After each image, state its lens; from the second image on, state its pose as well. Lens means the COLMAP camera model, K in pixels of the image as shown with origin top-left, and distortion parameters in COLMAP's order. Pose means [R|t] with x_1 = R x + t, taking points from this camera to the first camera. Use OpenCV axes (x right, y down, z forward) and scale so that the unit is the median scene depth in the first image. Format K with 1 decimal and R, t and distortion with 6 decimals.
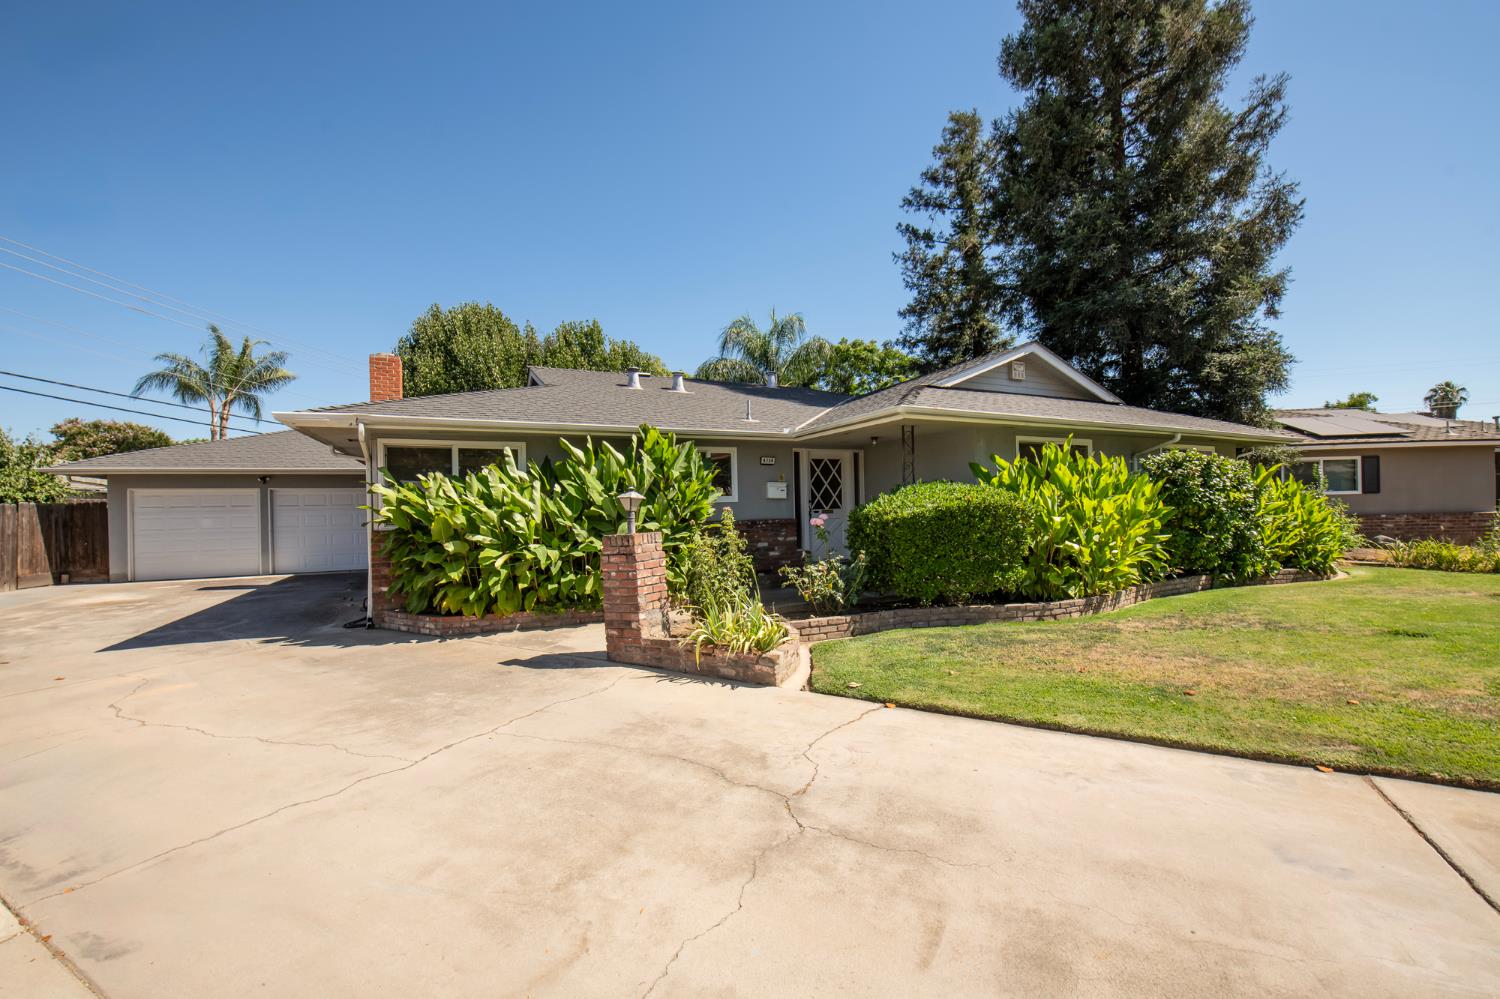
lens RADIAL K [[612.3, 0, 748.6], [0, 612.3, 504.3], [0, 0, 1]] dist [-0.003849, -0.000059]
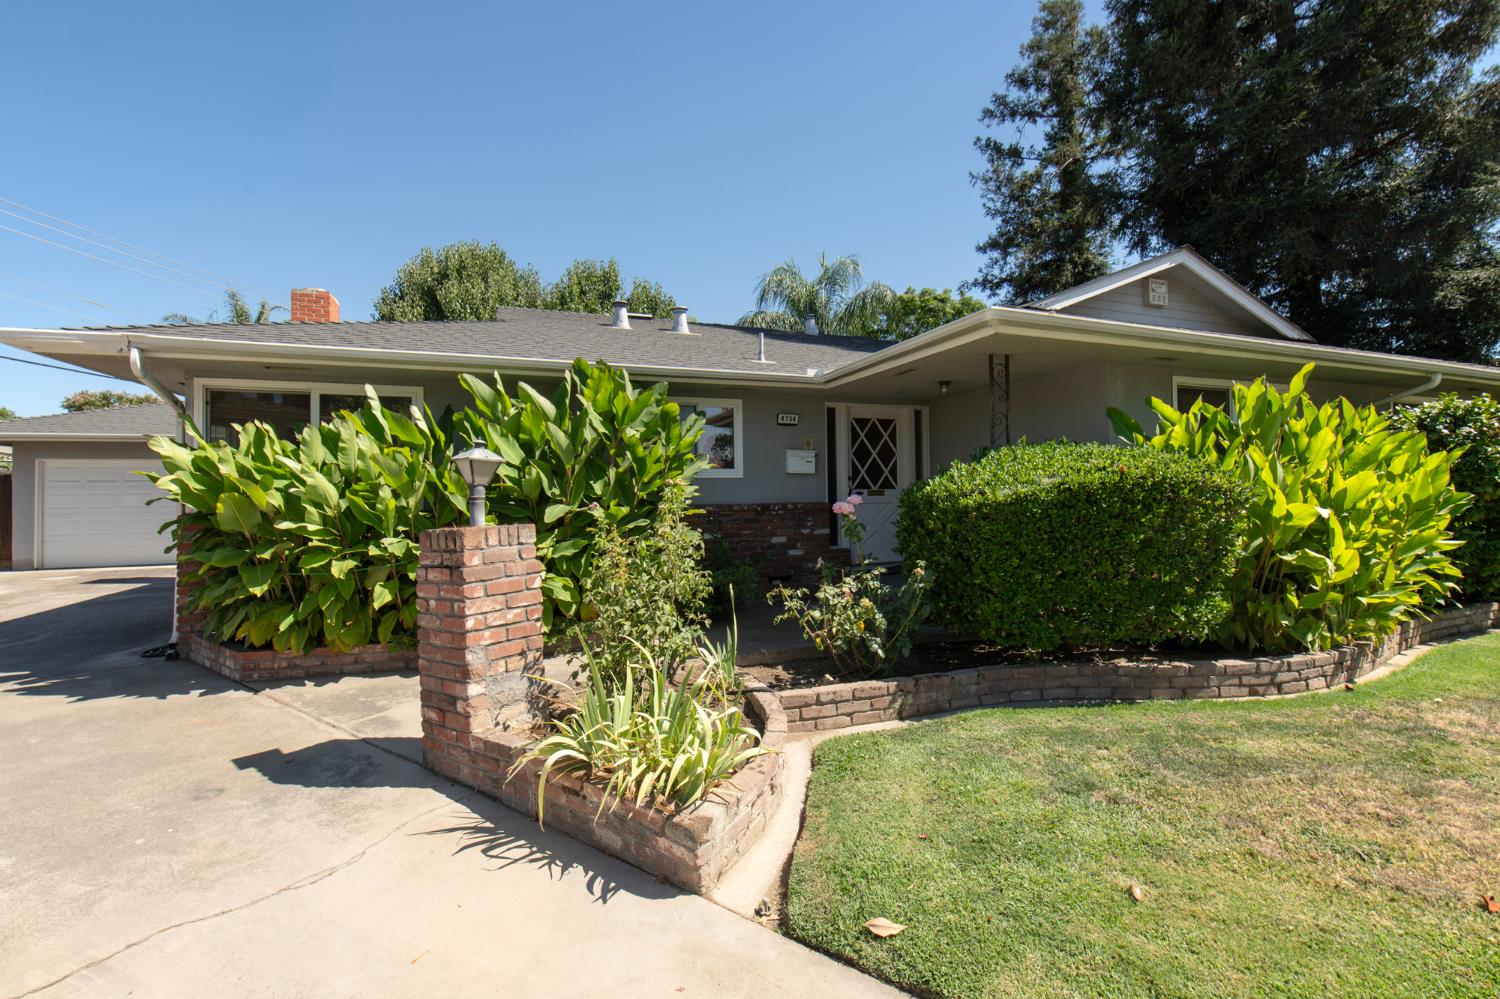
lens RADIAL K [[612.3, 0, 759.7], [0, 612.3, 473.9], [0, 0, 1]] dist [-0.003849, -0.000059]
pose [[0.995486, 0.006286, -0.094697, 0.085965], [-0.008543, 0.999689, -0.023444, 0.009938], [0.094520, 0.024148, 0.995230, 0.398415]]
